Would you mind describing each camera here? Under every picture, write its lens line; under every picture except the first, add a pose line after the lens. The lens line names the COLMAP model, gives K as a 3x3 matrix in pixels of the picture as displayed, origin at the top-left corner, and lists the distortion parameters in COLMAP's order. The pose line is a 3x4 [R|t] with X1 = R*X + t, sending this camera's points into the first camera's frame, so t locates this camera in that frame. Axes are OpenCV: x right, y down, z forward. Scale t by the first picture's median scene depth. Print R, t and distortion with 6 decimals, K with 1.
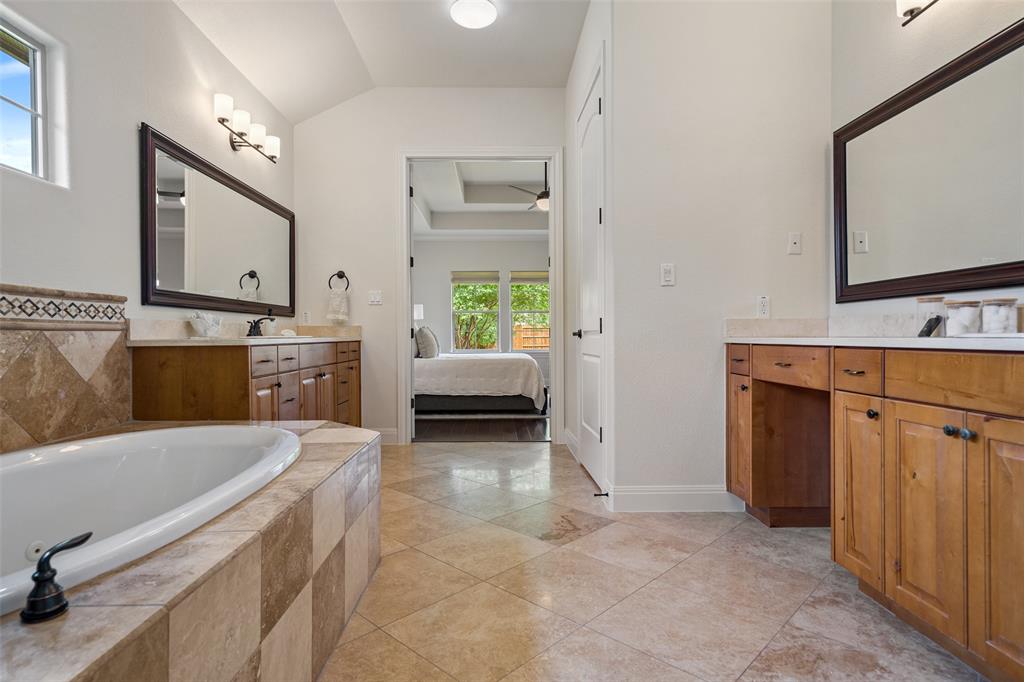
lens RADIAL K [[522.7, 0, 508.0], [0, 522.7, 335.9], [0, 0, 1]] dist [-0.000464, -0.000042]
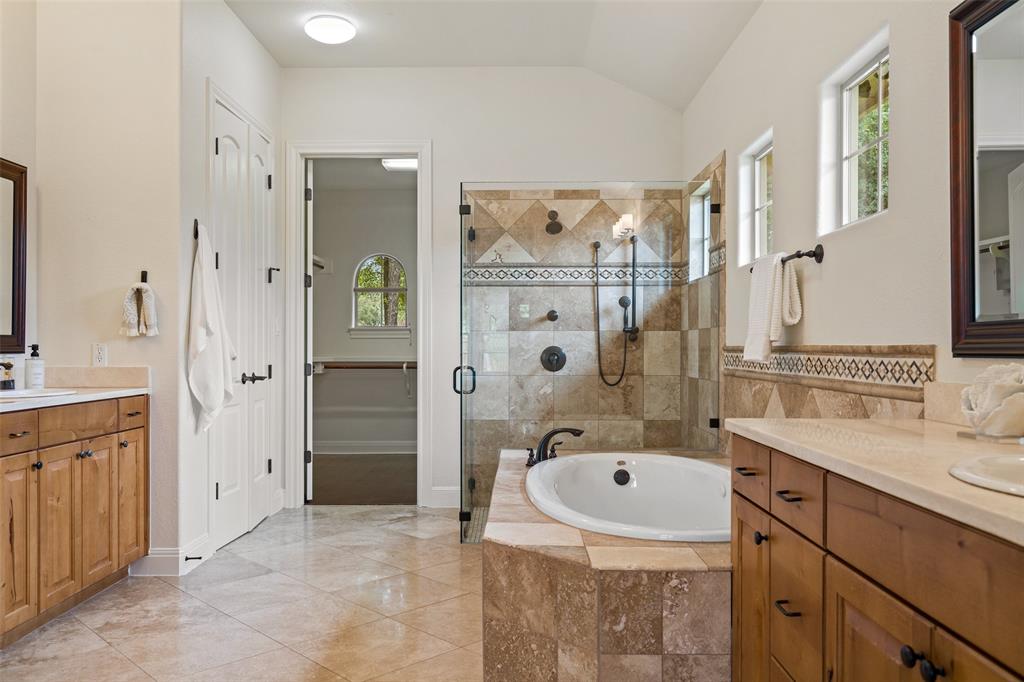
lens RADIAL K [[788.7, 0, 512.0], [0, 788.7, 341.0], [0, 0, 1]] dist [0.001336, 0.000751]
pose [[-0.999402, 0.006213, 0.034016, -0.384317], [0.006112, 0.999977, -0.003068, -0.105632], [-0.034035, -0.002858, -0.999417, 2.494127]]
